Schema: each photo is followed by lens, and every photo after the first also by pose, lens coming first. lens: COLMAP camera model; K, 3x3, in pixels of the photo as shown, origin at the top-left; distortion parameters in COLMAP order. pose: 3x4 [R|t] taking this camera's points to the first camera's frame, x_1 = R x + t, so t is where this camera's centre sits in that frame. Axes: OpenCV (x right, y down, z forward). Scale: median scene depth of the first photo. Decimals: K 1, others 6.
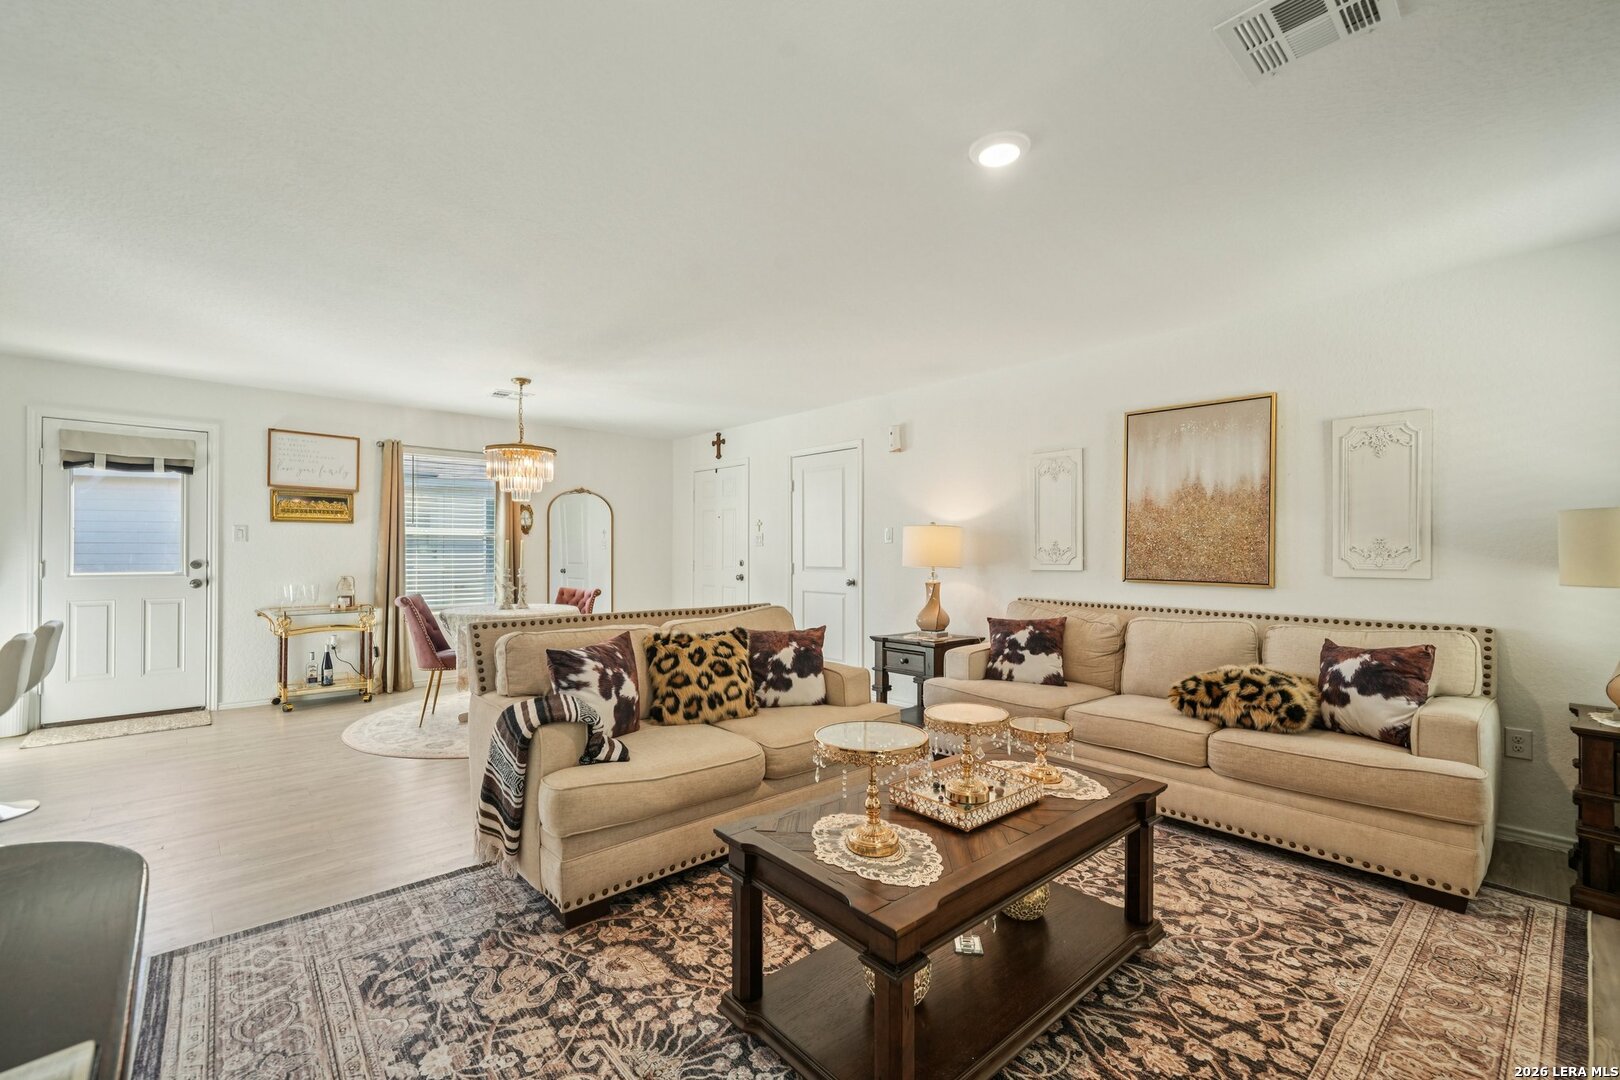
lens RADIAL K [[679.4, 0, 809.4], [0, 679.4, 551.4], [0, 0, 1]] dist [-0.001626, 0.002940]
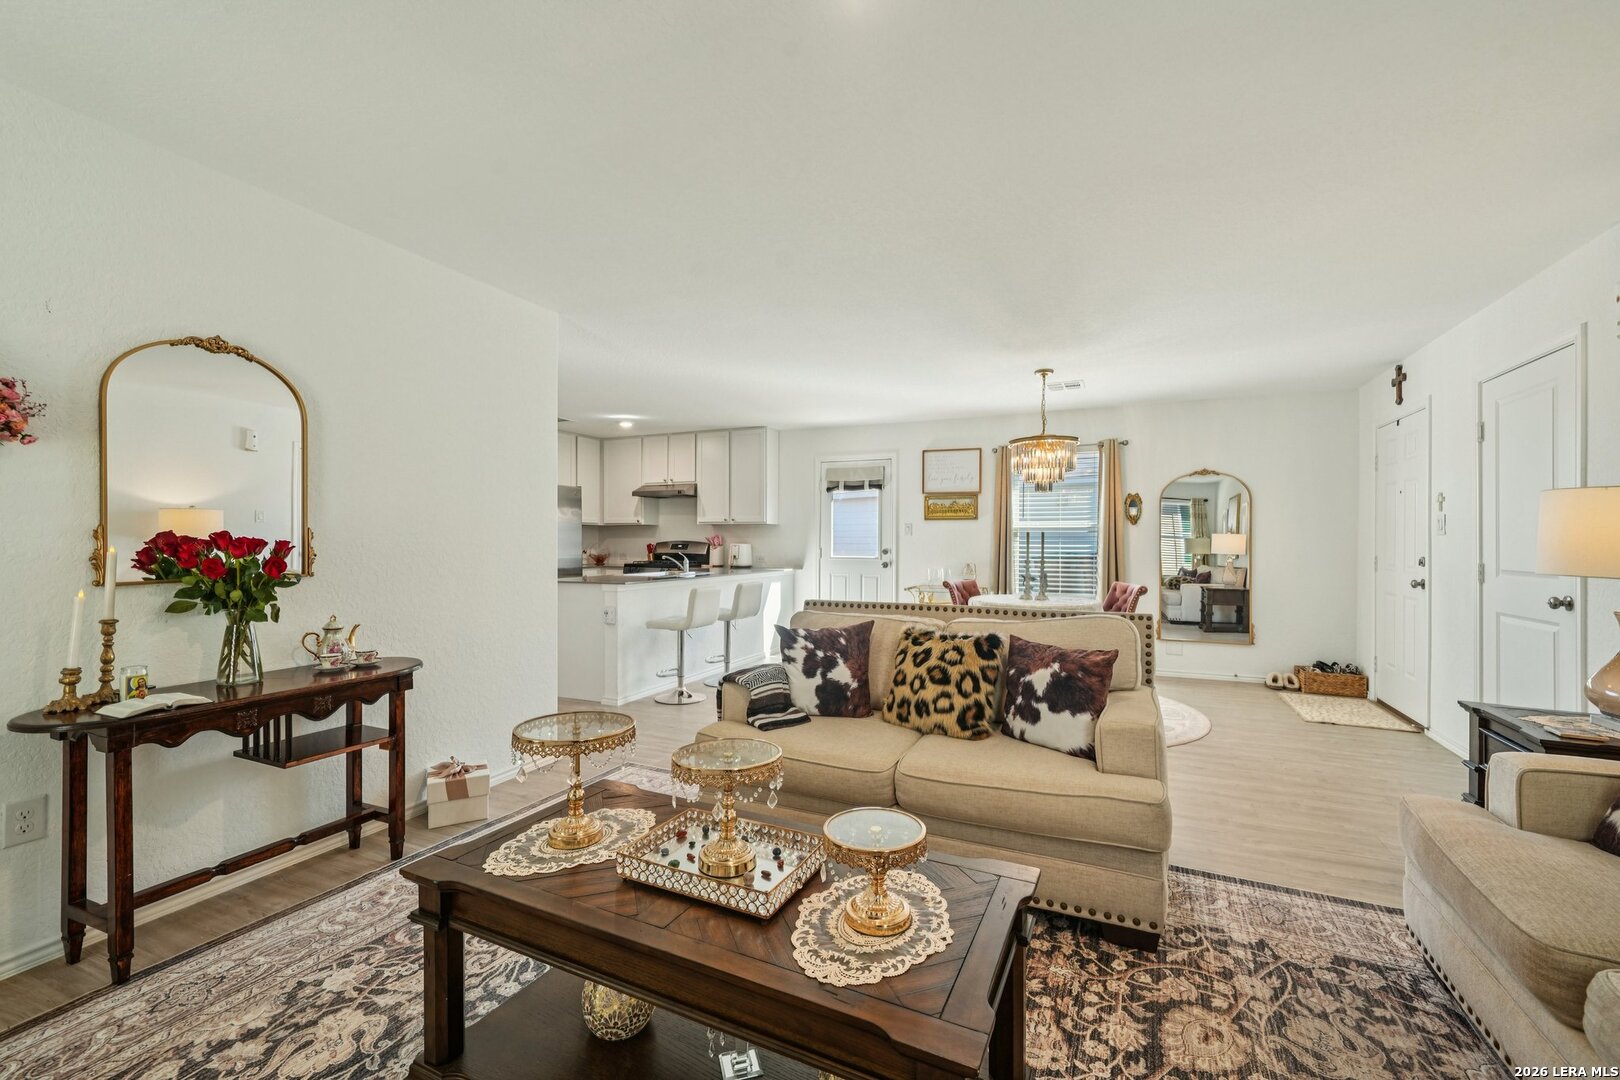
lens RADIAL K [[679.4, 0, 811.0], [0, 679.4, 540.7], [0, 0, 1]] dist [-0.001626, 0.002940]
pose [[0.384716, -0.002641, -0.923031, 0.494646], [-0.001518, 0.999993, -0.003494, 0.001287], [0.923034, 0.002745, 0.384709, 0.405123]]
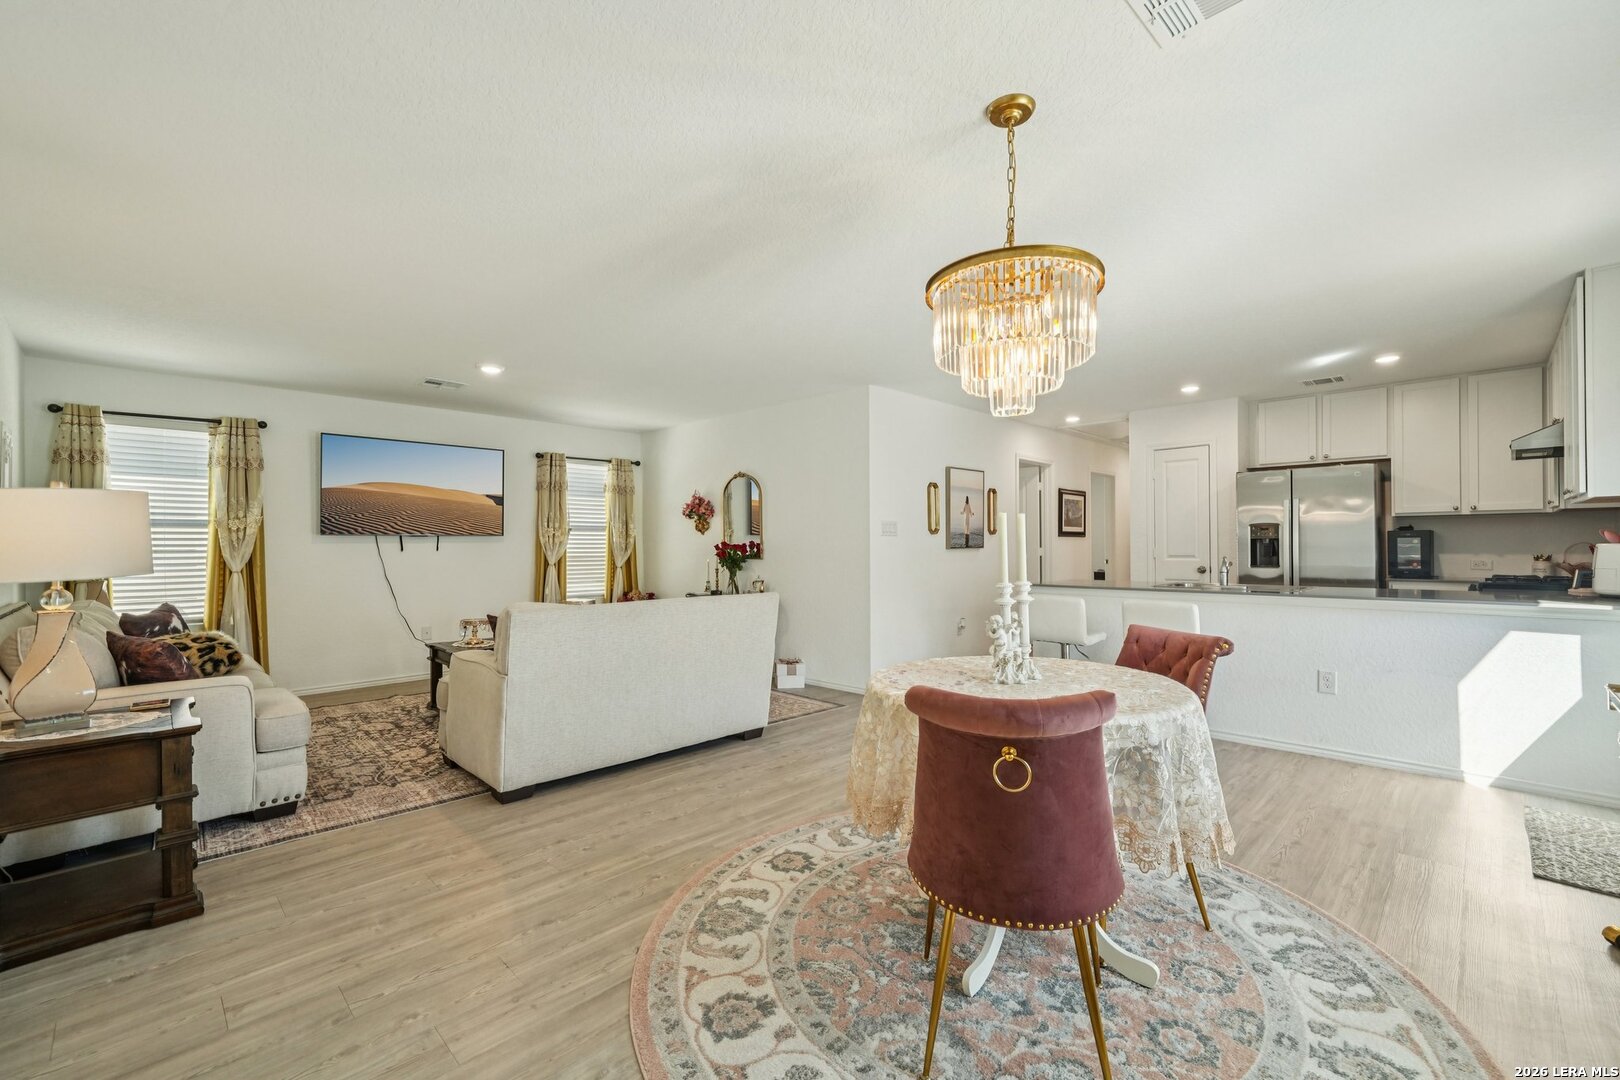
lens RADIAL K [[679.4, 0, 806.9], [0, 679.4, 545.6], [0, 0, 1]] dist [-0.001626, 0.002940]
pose [[-0.999403, 0.002680, -0.034451, -0.393067], [0.002716, 0.999996, -0.001003, 0.004744], [0.034448, -0.001096, -0.999406, 1.877225]]
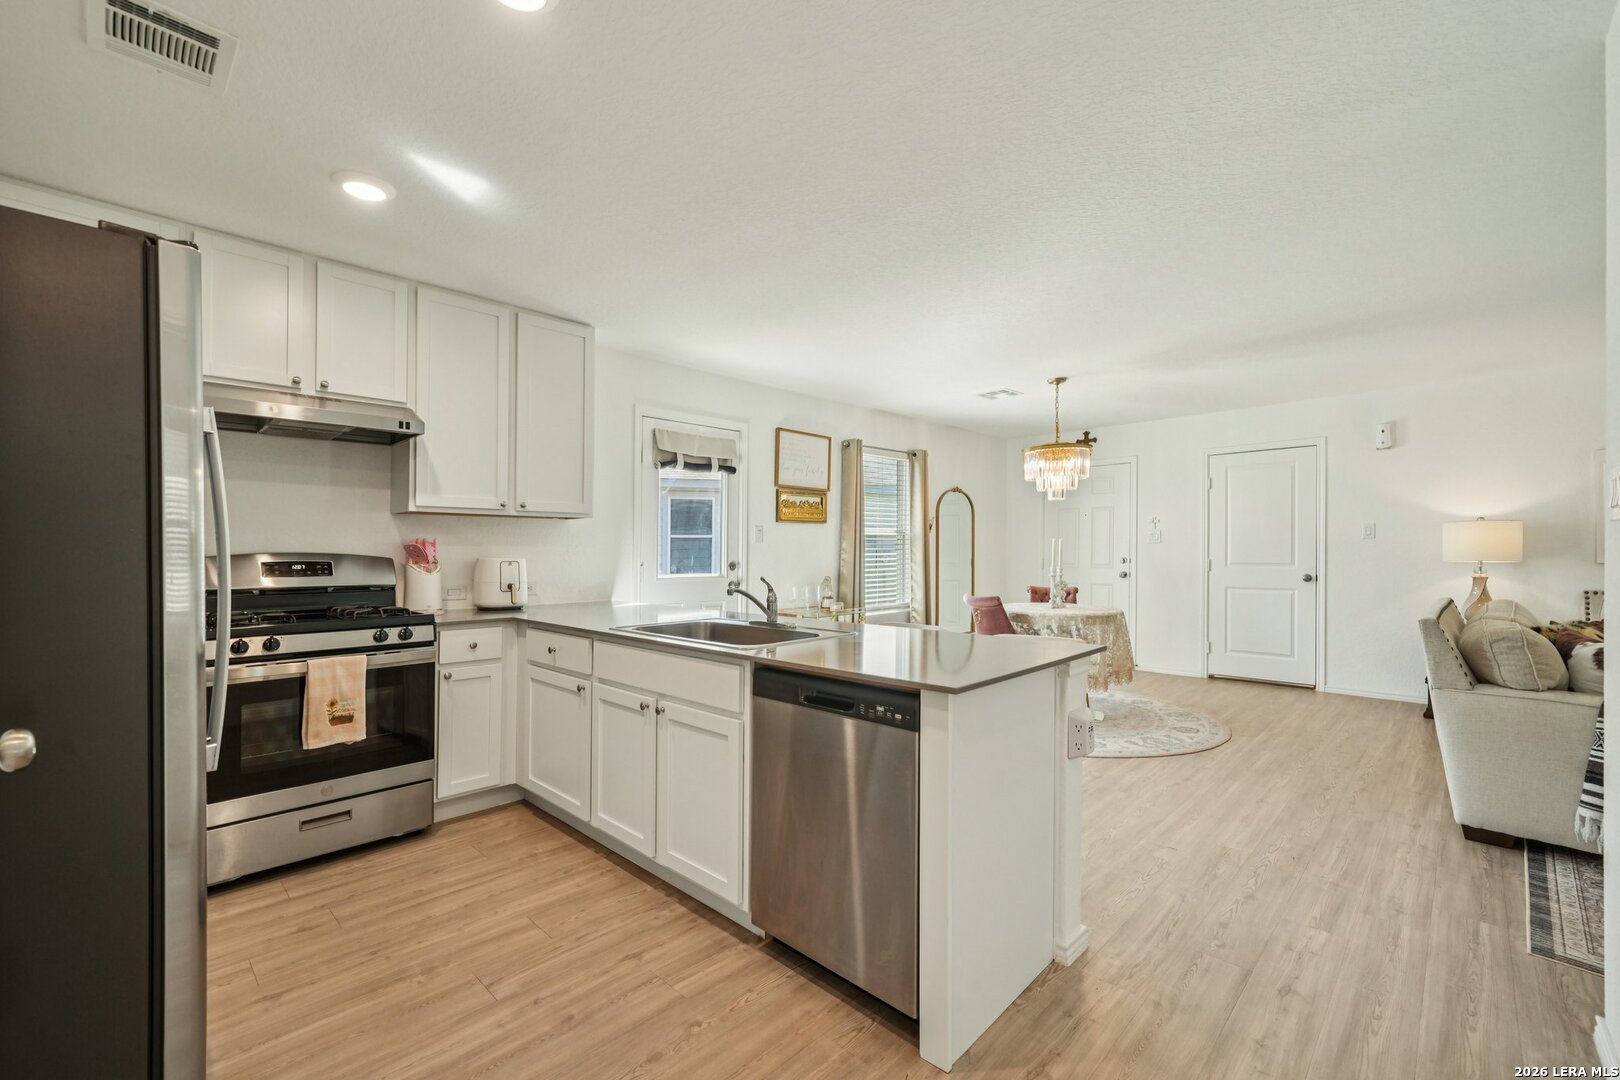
lens RADIAL K [[679.4, 0, 821.0], [0, 679.4, 553.9], [0, 0, 1]] dist [-0.001626, 0.002940]
pose [[0.998234, -0.008722, 0.058755, -1.123853], [0.008262, 0.999933, 0.008081, -0.007671], [-0.058822, -0.007581, 0.998240, 0.023402]]
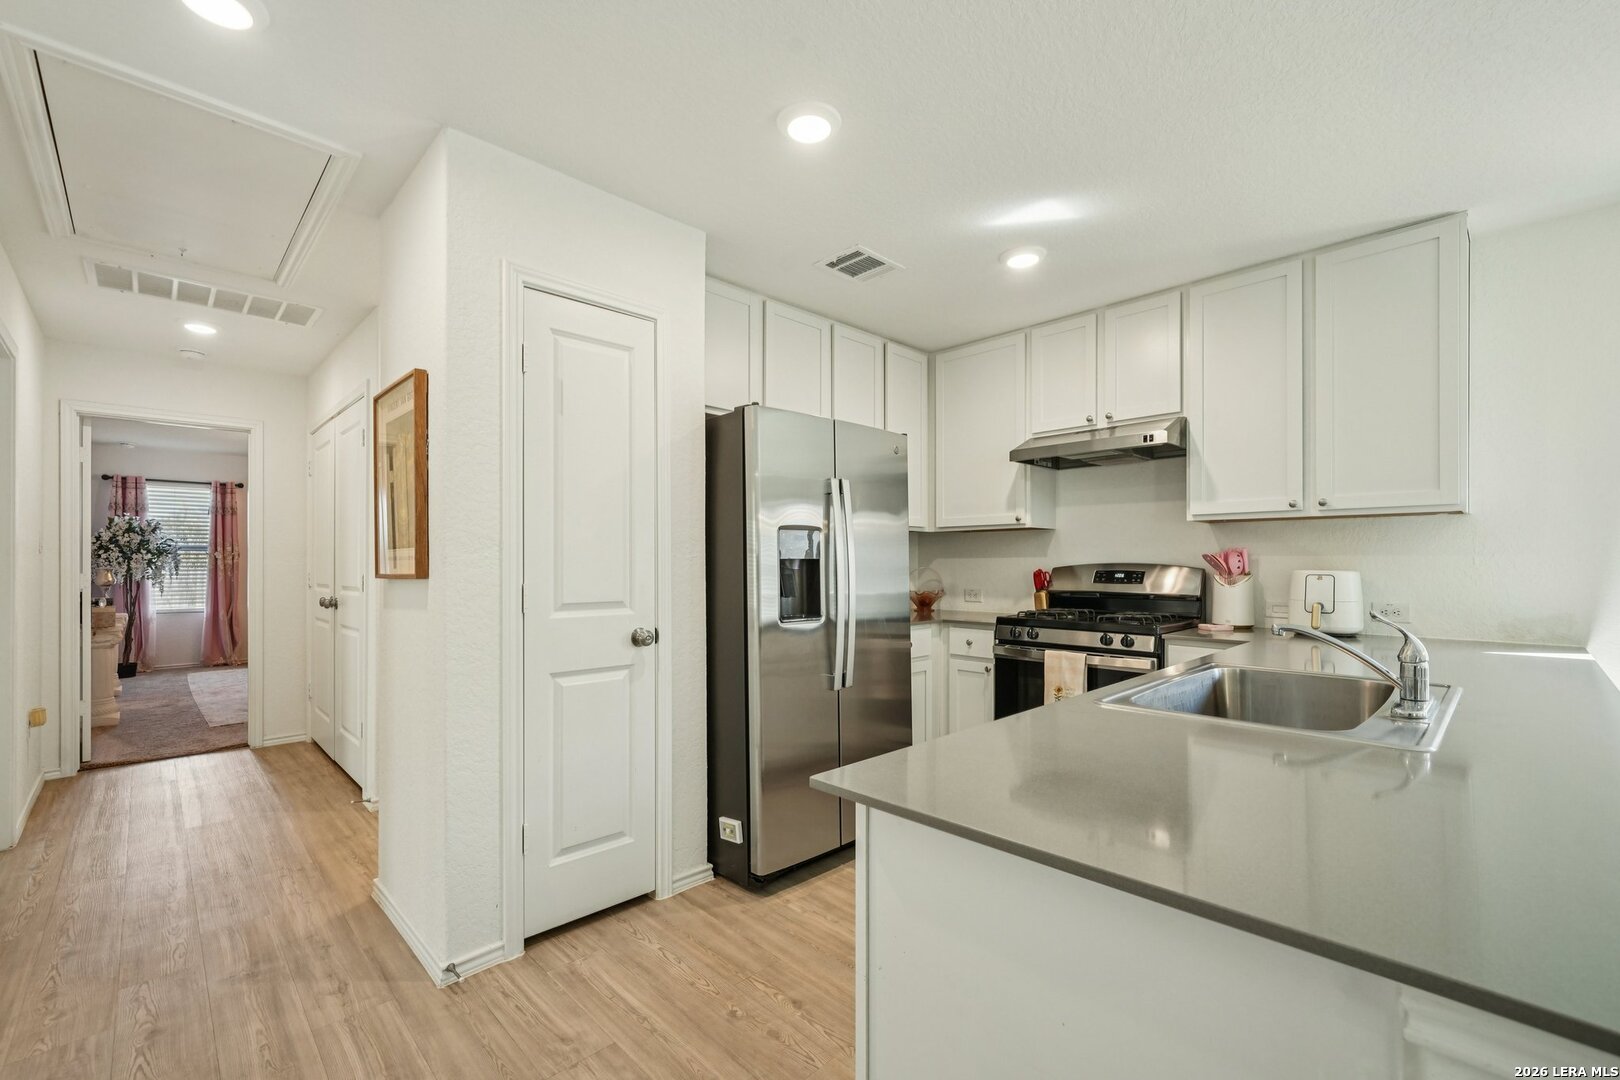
lens RADIAL K [[679.4, 0, 812.2], [0, 679.4, 573.2], [0, 0, 1]] dist [-0.001626, 0.002940]
pose [[0.019419, 0.015613, -0.999690, -0.767259], [0.001631, 0.999876, 0.015648, -0.008453], [0.999810, -0.001935, 0.019391, 0.419997]]
